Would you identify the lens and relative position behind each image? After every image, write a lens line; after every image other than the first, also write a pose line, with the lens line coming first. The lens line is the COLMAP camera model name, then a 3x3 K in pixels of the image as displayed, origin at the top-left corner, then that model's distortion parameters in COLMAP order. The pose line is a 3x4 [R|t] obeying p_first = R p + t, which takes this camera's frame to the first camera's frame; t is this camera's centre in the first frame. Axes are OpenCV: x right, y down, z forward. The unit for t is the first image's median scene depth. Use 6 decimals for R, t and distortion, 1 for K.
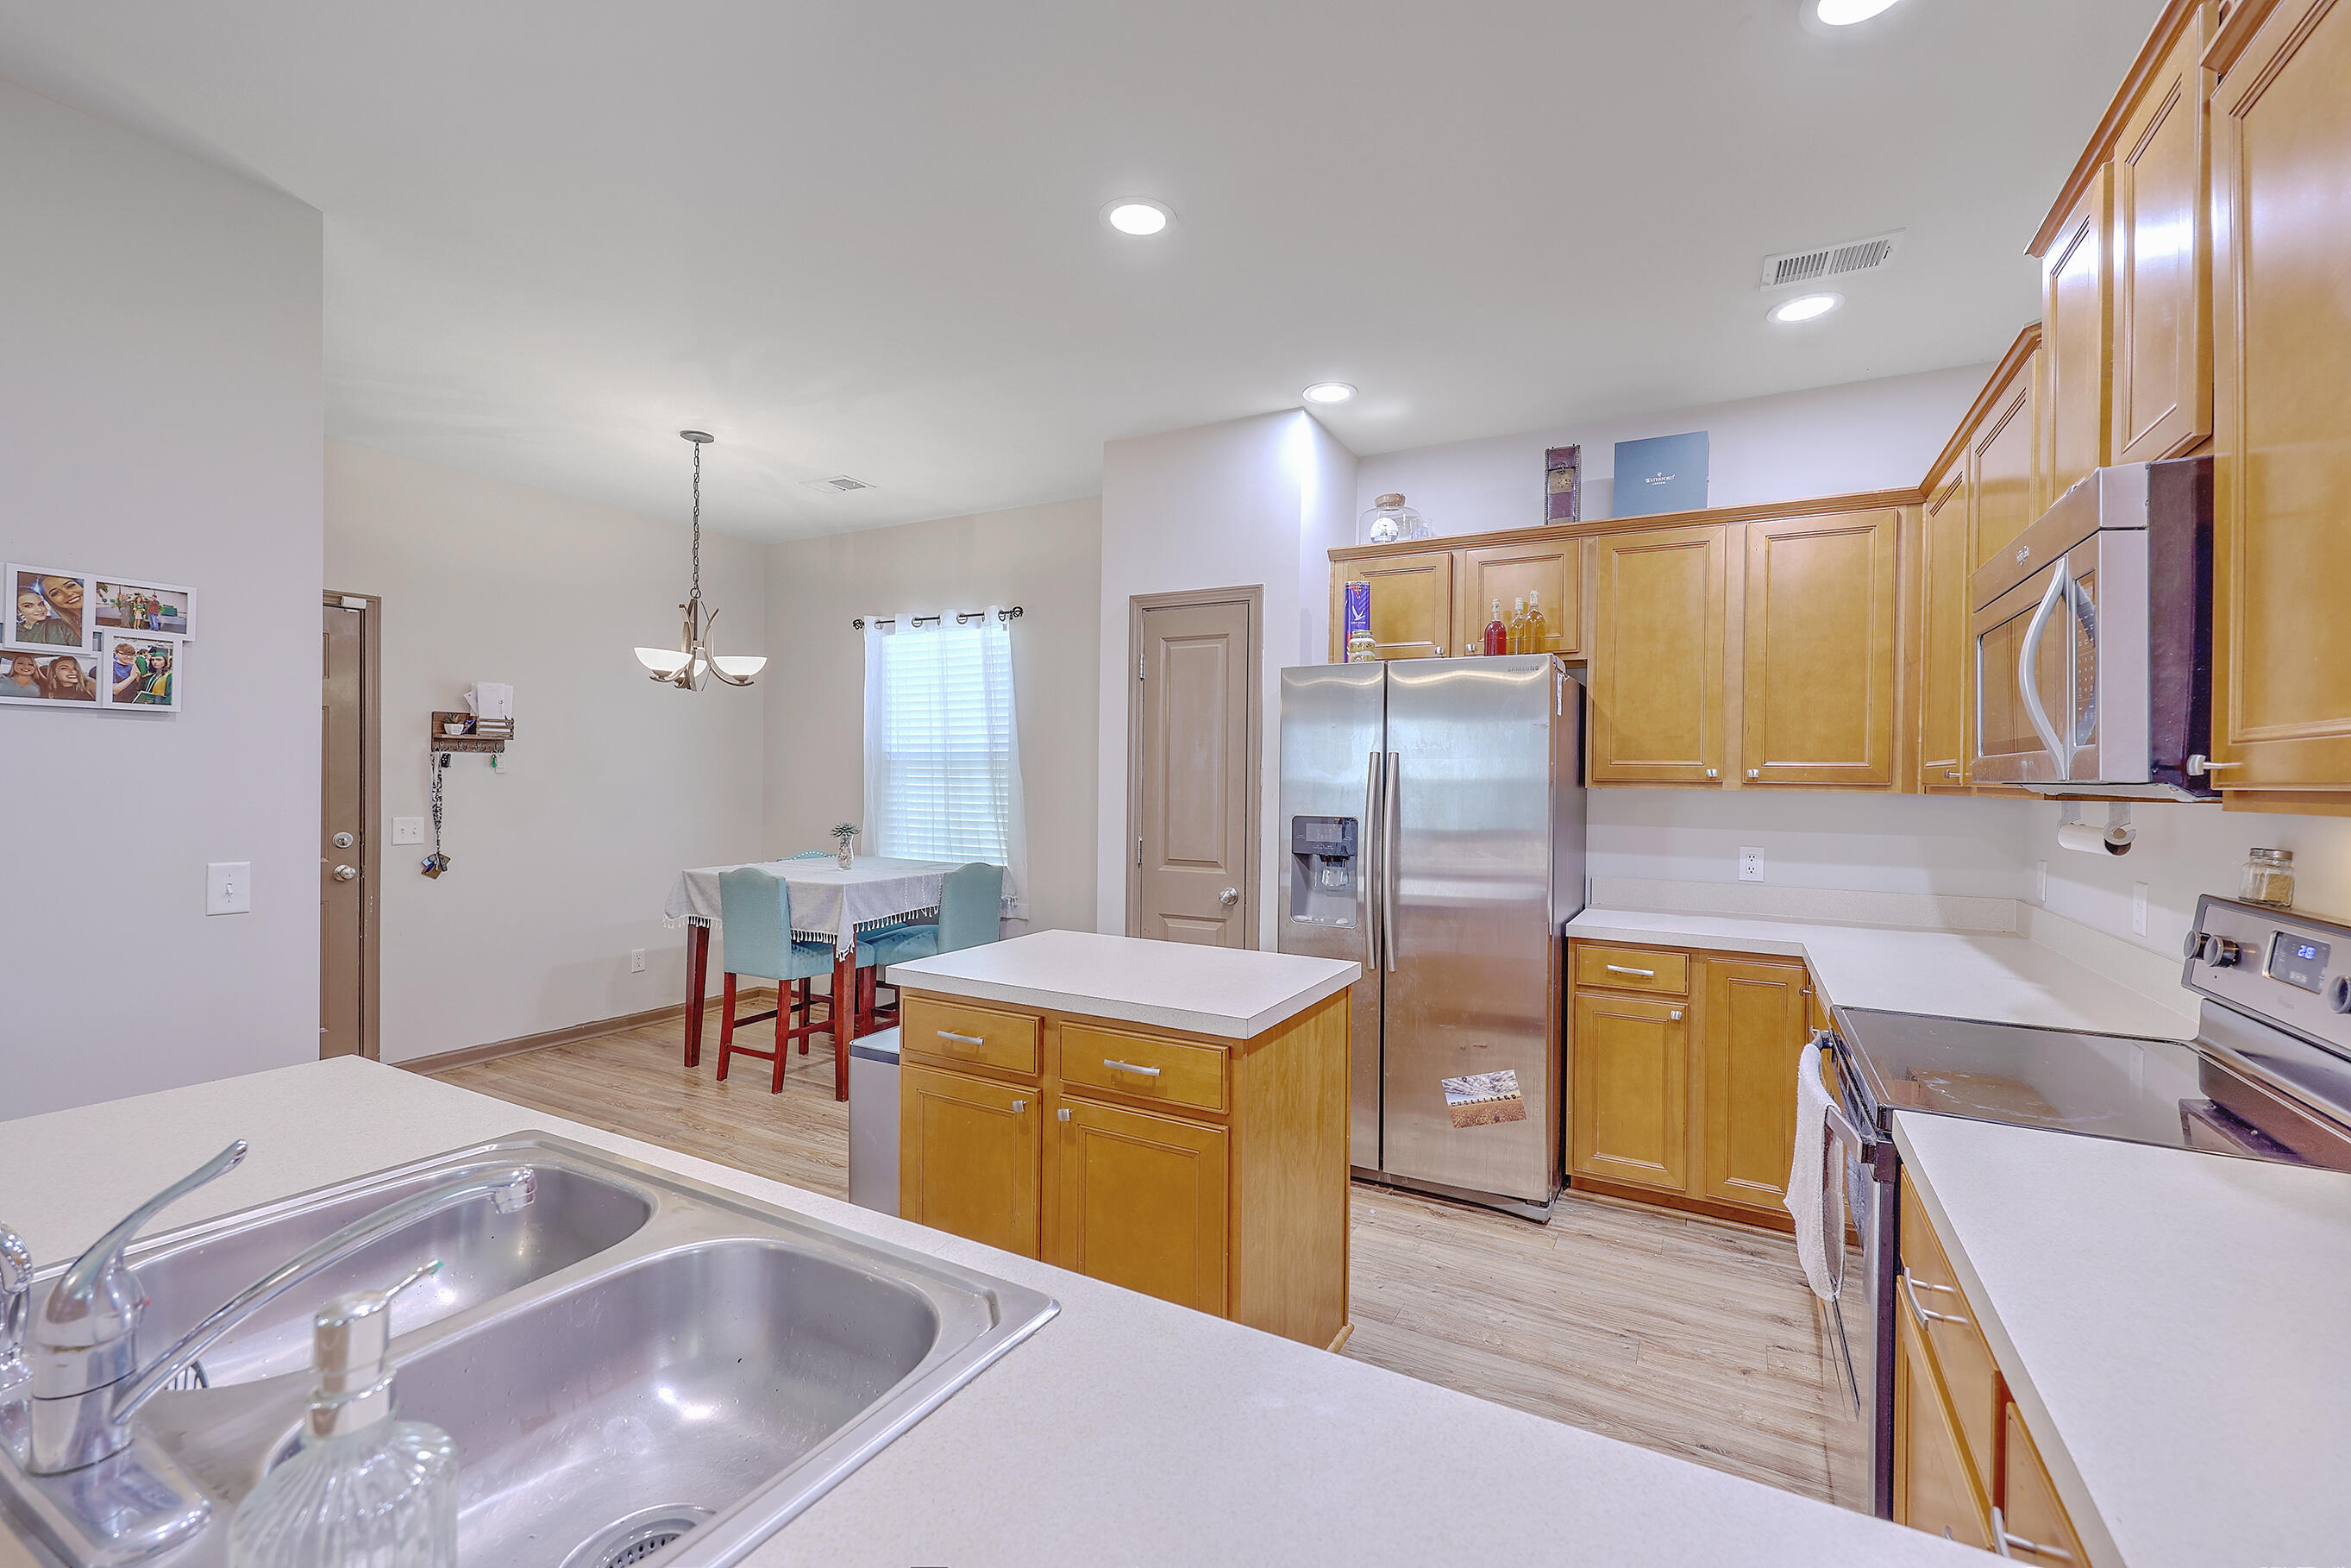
lens RADIAL K [[1009.4, 0, 1198.3], [0, 1009.4, 782.7], [0, 0, 1]] dist [0.000472, -0.000031]
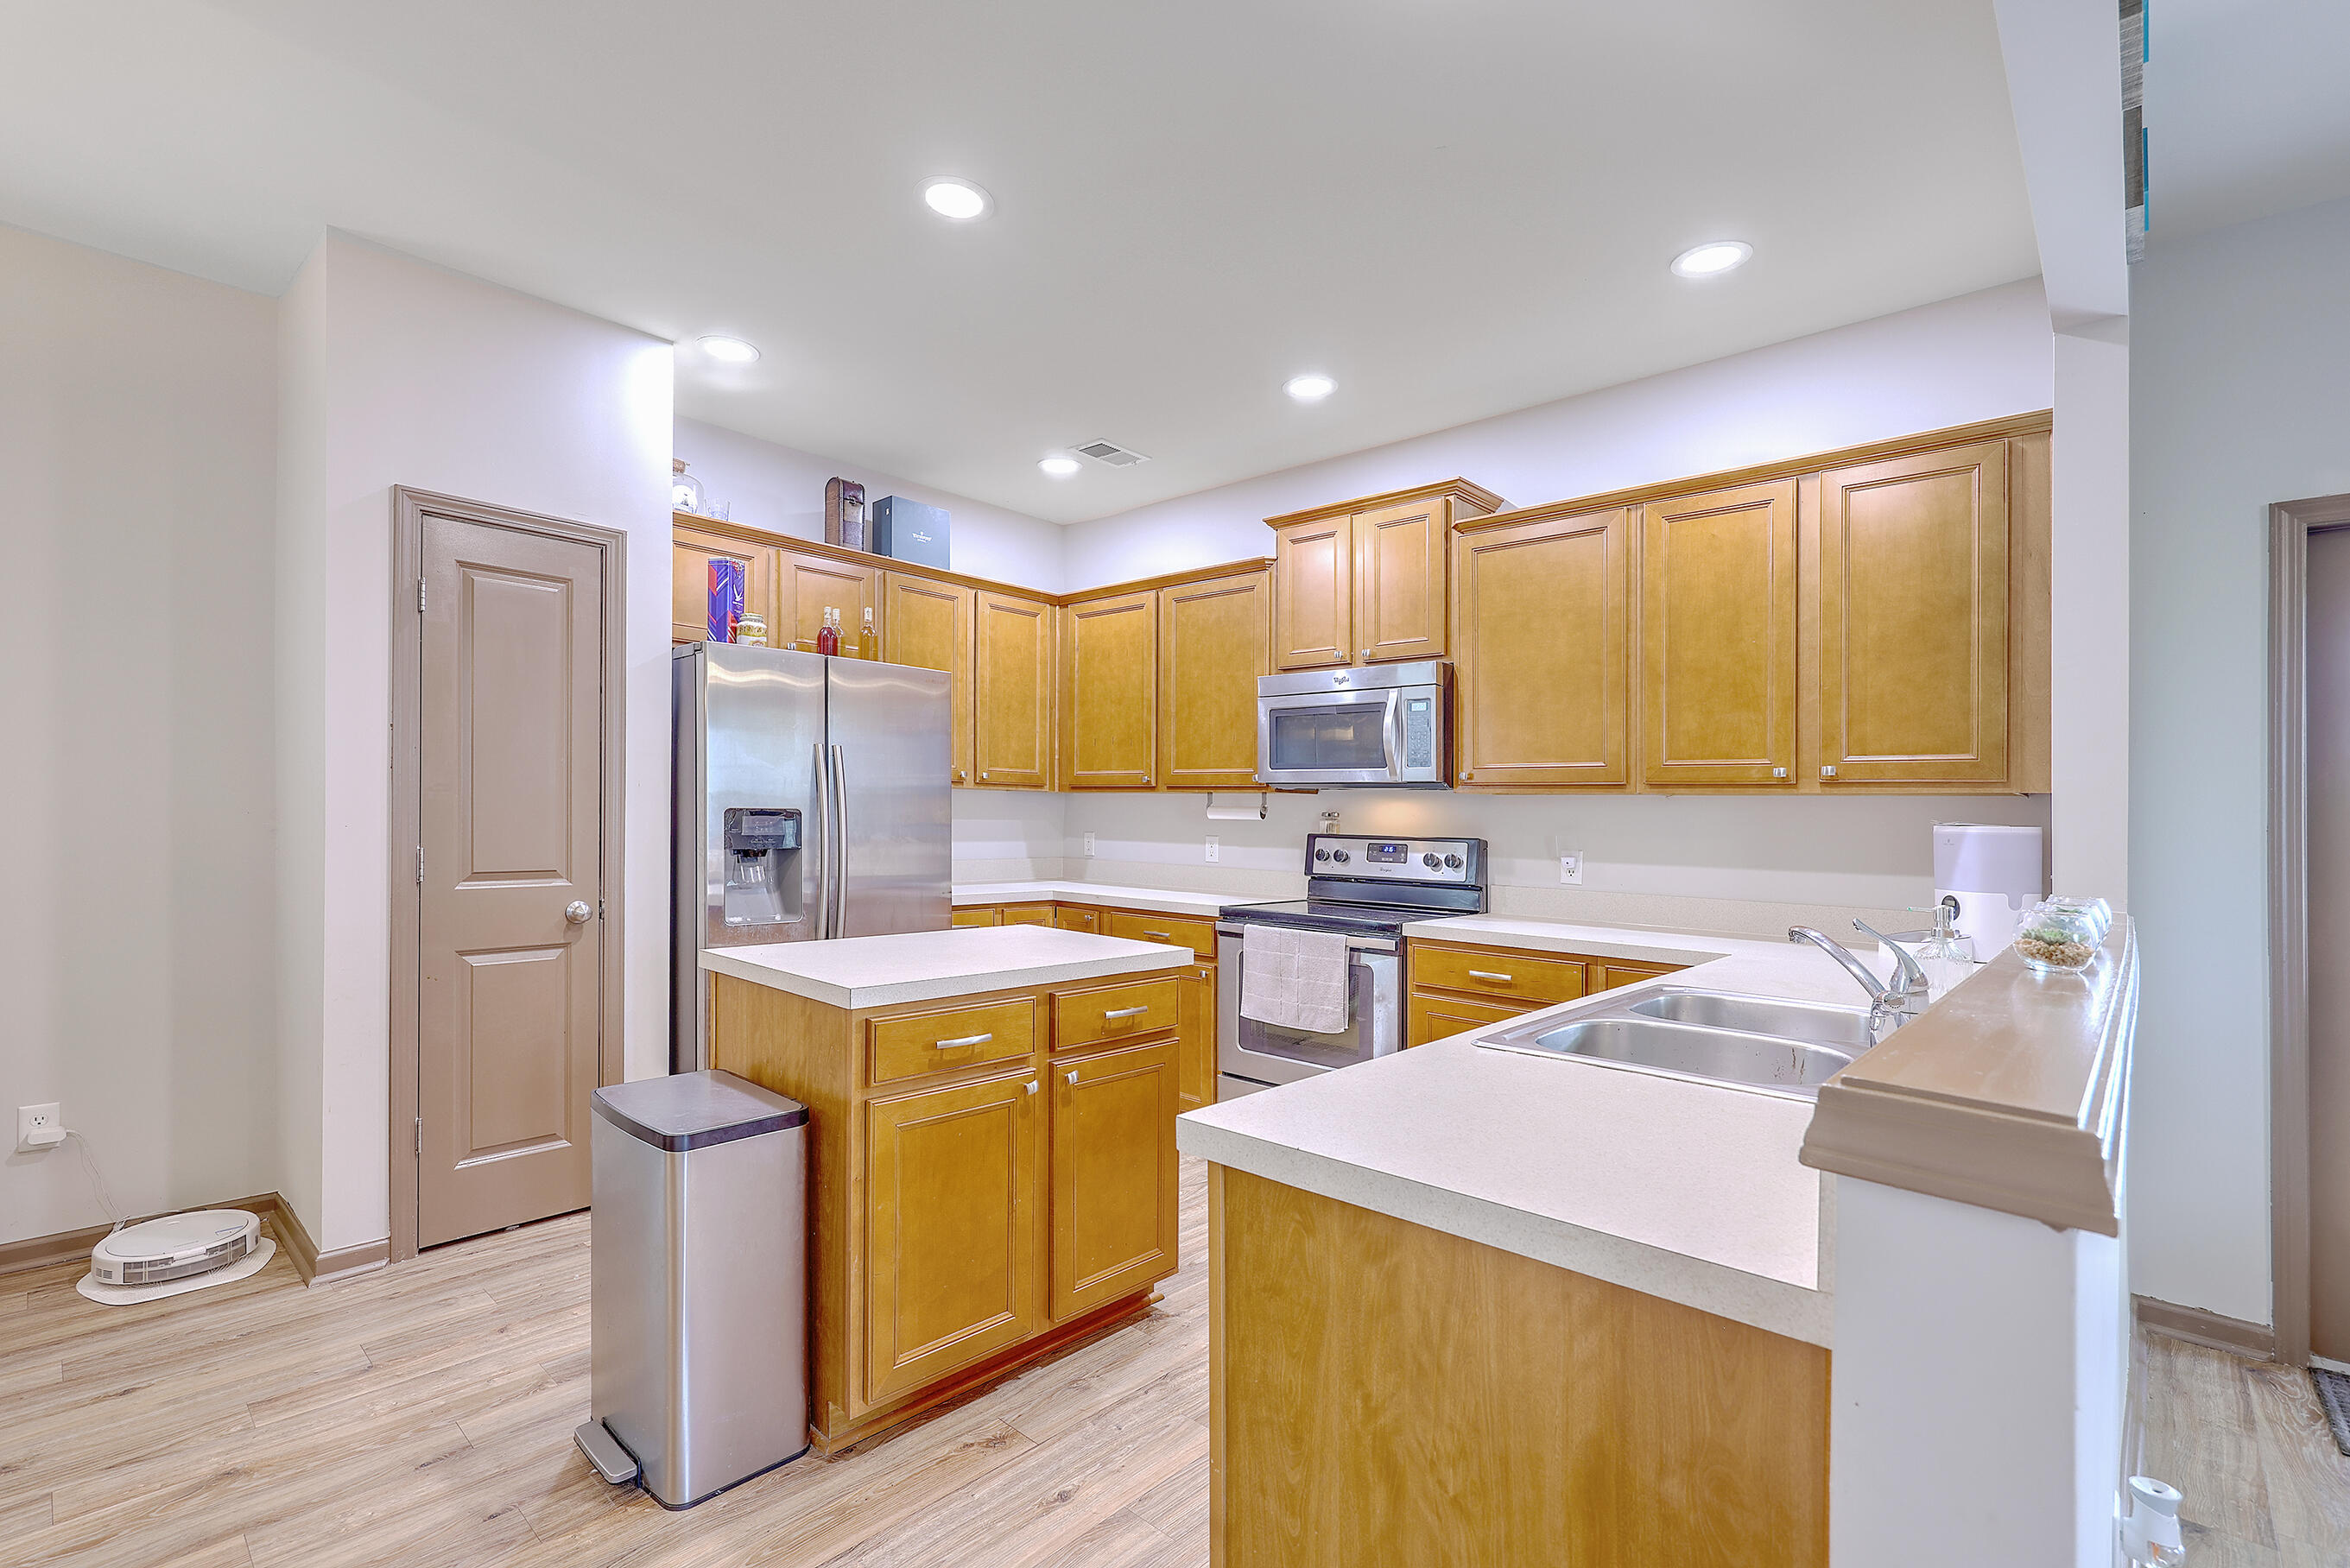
lens RADIAL K [[1033.8, 0, 1162.8], [0, 1033.8, 804.8], [0, 0, 1]] dist [-0.001153, 0.000120]
pose [[0.249938, 0.001755, 0.968260, -0.667981], [-0.009897, 0.999951, 0.000743, 0.024085], [-0.968211, -0.009769, 0.249943, 0.369892]]
